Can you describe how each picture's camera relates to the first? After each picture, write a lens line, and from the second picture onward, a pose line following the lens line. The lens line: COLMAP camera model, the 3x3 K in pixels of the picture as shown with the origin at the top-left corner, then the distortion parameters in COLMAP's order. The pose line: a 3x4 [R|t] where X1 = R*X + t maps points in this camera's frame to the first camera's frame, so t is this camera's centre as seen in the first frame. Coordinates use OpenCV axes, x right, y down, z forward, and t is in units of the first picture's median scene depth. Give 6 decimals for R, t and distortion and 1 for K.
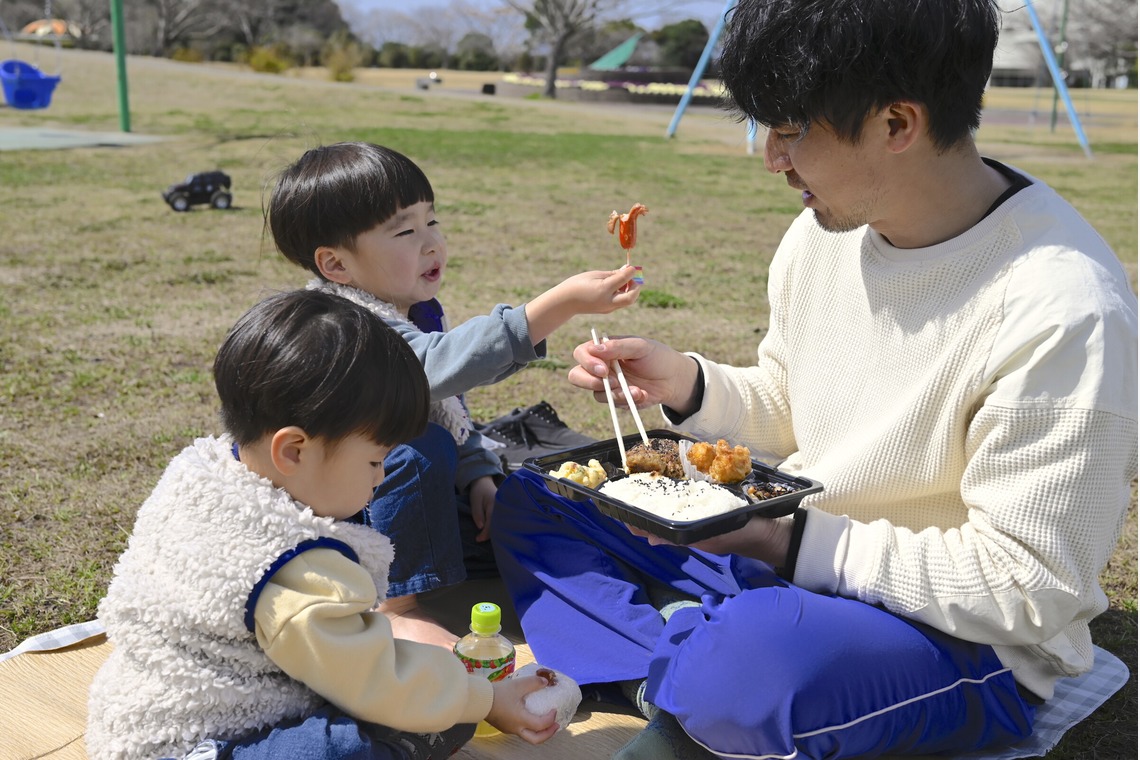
lens RADIAL K [[1282.4, 0, 568.0], [0, 1282.4, 377.6], [0, 0, 1]] dist [-0.000726, 0.000000]
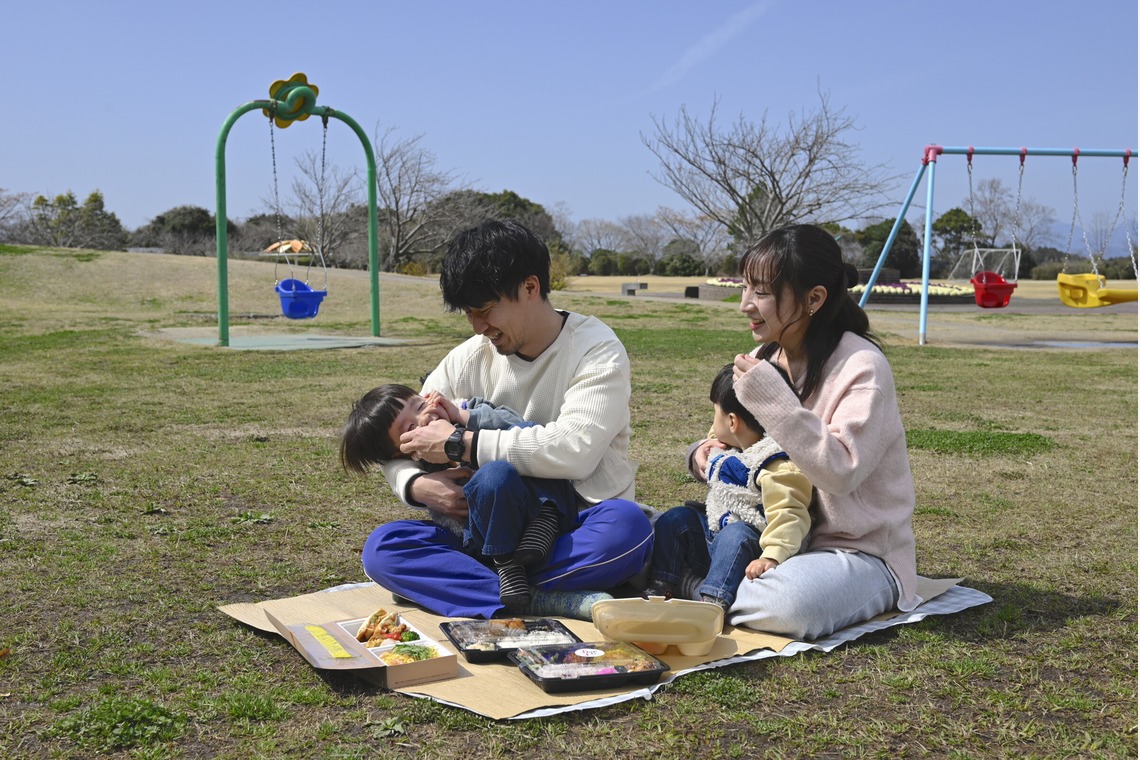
lens RADIAL K [[1282.4, 0, 567.5], [0, 1282.4, 381.5], [0, 0, 1]] dist [-0.000726, 0.000000]
pose [[0.987146, -0.012066, -0.159367, 0.054922], [-0.012227, 0.988522, -0.150578, 0.082300], [0.159355, 0.150591, 0.975668, -0.373082]]
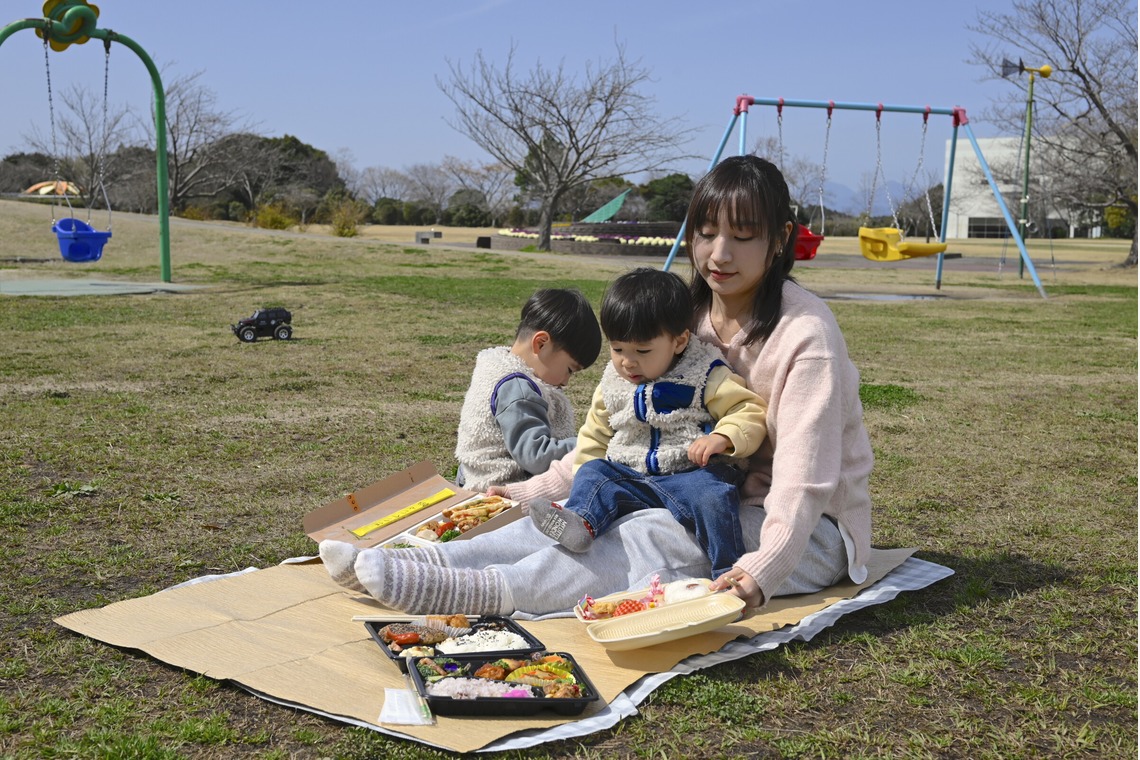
lens RADIAL K [[1282.4, 0, 568.8], [0, 1282.4, 387.0], [0, 0, 1]] dist [-0.000726, 0.000000]
pose [[0.999930, -0.009038, 0.007633, -0.027638], [0.009816, 0.994011, -0.108834, 0.067668], [-0.006603, 0.108902, 0.994031, -0.266517]]
